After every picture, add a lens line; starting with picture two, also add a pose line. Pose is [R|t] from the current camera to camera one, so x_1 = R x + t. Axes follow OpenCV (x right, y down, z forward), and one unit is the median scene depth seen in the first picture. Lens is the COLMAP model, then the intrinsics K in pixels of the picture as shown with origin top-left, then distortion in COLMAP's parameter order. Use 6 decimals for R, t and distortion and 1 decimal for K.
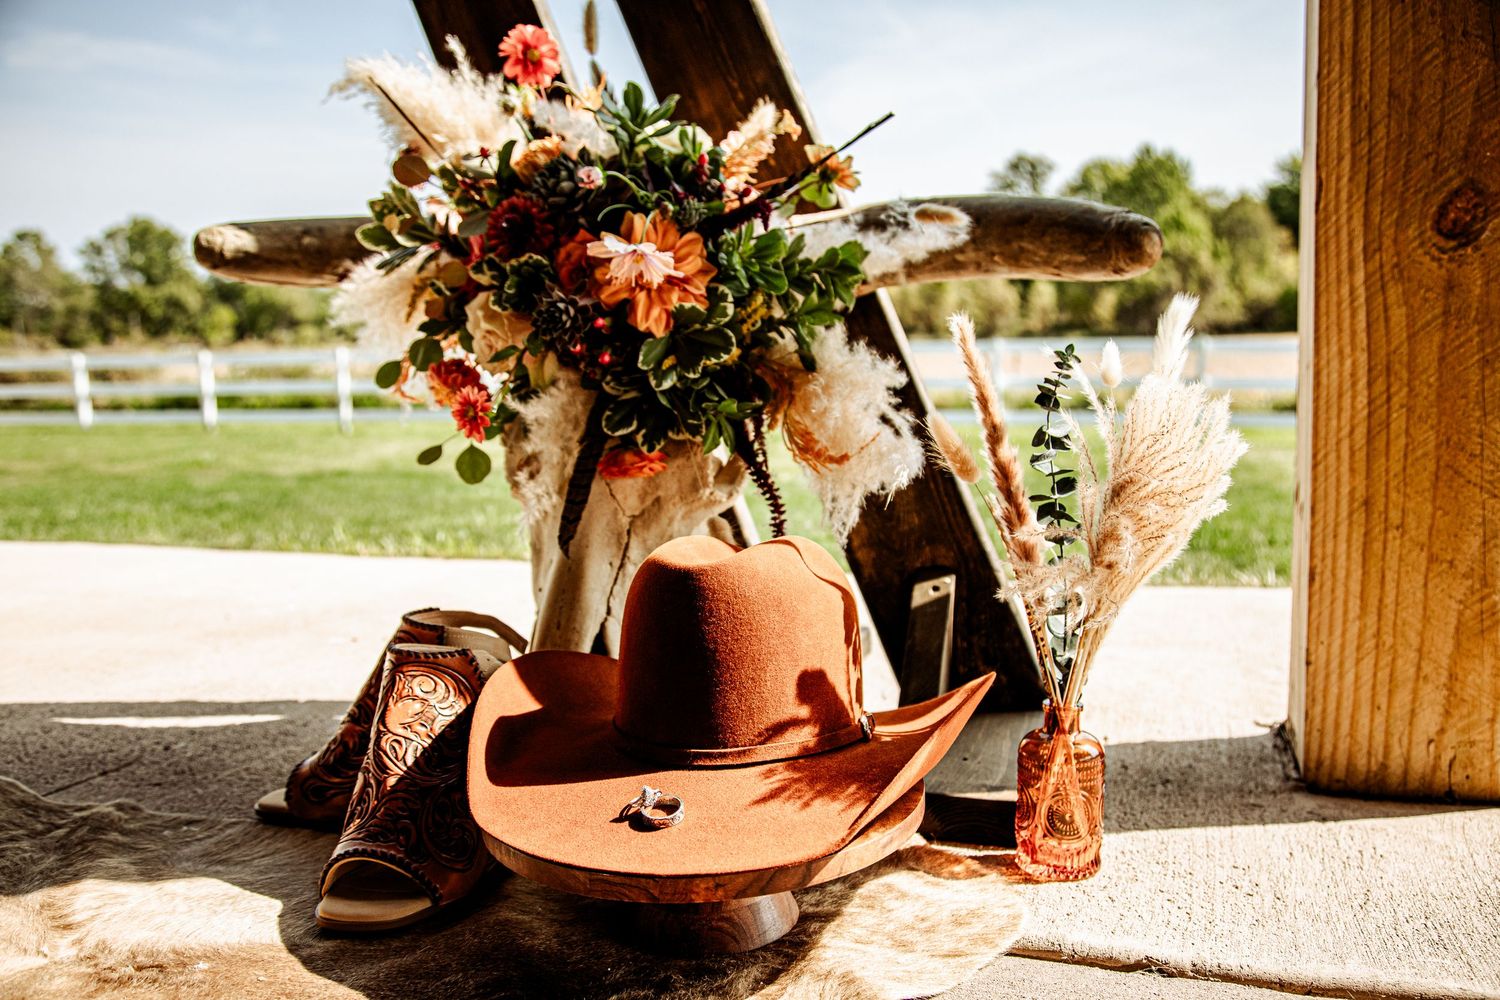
lens RADIAL K [[1410.8, 0, 749.9], [0, 1410.8, 500.1], [0, 0, 1]] dist [-0.008873, 0.000000]
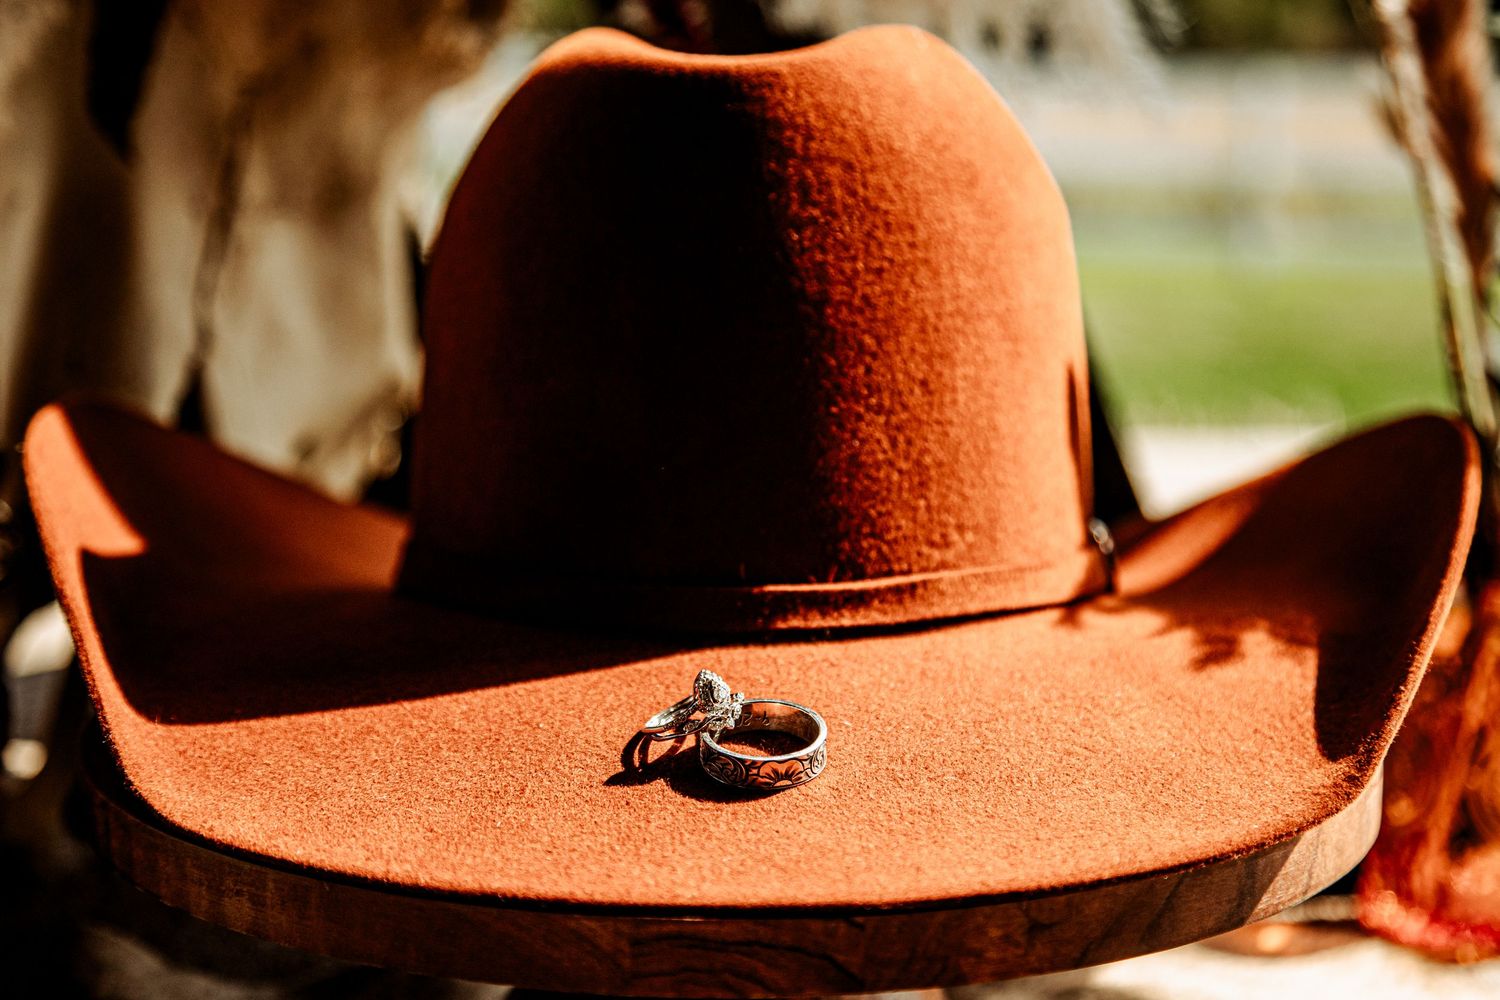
lens RADIAL K [[2771.1, 0, 749.9], [0, 2771.1, 499.1], [0, 0, 1]] dist [0.235729, 0.000000]
pose [[0.942525, -0.003637, 0.334115, -0.270341], [0.001163, 0.999970, 0.007605, 0.151265], [-0.334133, -0.006779, 0.942502, 0.368953]]
